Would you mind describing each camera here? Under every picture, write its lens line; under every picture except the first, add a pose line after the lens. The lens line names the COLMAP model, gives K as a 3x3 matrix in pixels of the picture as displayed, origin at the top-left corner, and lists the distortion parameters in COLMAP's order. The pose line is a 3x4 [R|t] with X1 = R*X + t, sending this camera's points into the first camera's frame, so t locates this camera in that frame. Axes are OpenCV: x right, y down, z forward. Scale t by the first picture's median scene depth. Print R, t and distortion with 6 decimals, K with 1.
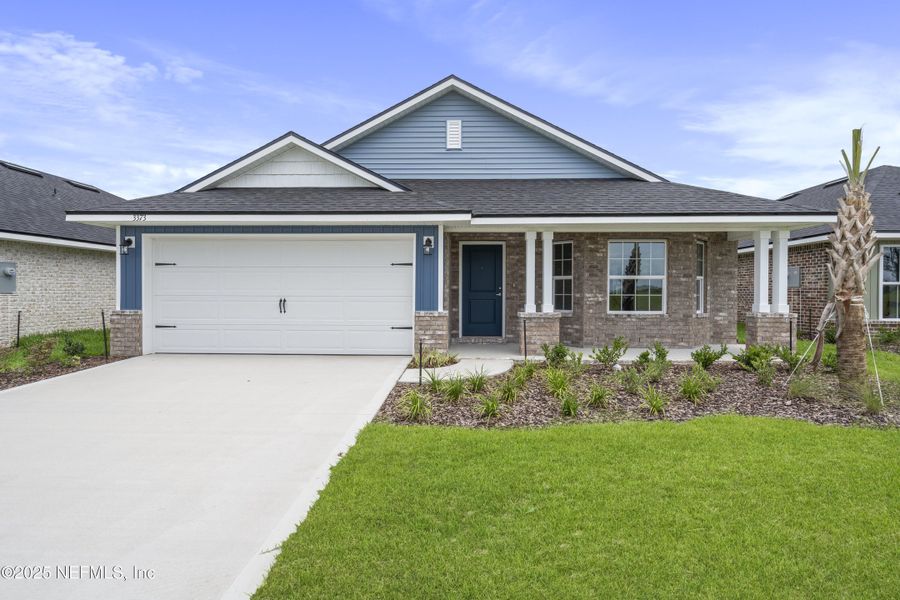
lens RADIAL K [[422.2, 0, 454.3], [0, 422.2, 299.2], [0, 0, 1]] dist [-0.000872, -0.000234]
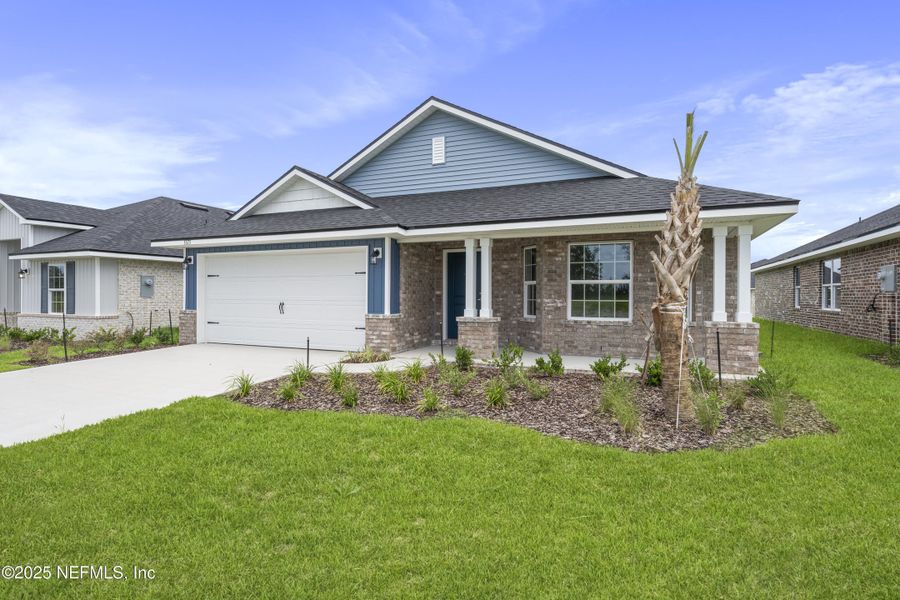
lens RADIAL K [[422.2, 0, 454.3], [0, 422.2, 299.2], [0, 0, 1]] dist [-0.000872, -0.000234]
pose [[0.941103, 0.003500, -0.338101, 0.450908], [-0.006914, 0.999937, -0.008893, -0.002489], [0.338049, 0.010707, 0.941068, 0.006553]]
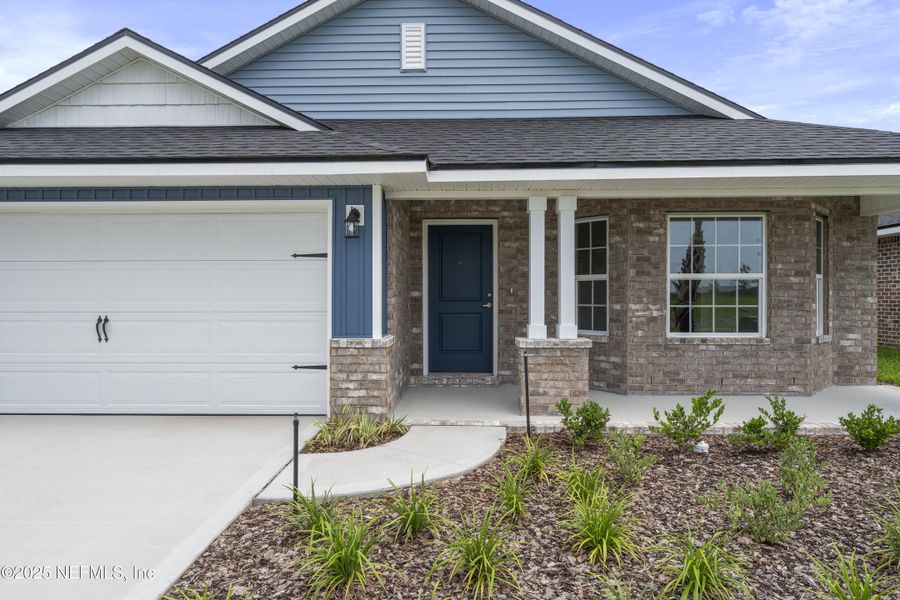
lens RADIAL K [[523.8, 0, 452.8], [0, 523.8, 298.6], [0, 0, 1]] dist [0.007217, 0.001614]
pose [[0.999944, -0.004809, 0.009437, 0.054290], [0.004925, 0.999912, -0.012282, -0.013299], [-0.009377, 0.012328, 0.999880, 0.265805]]
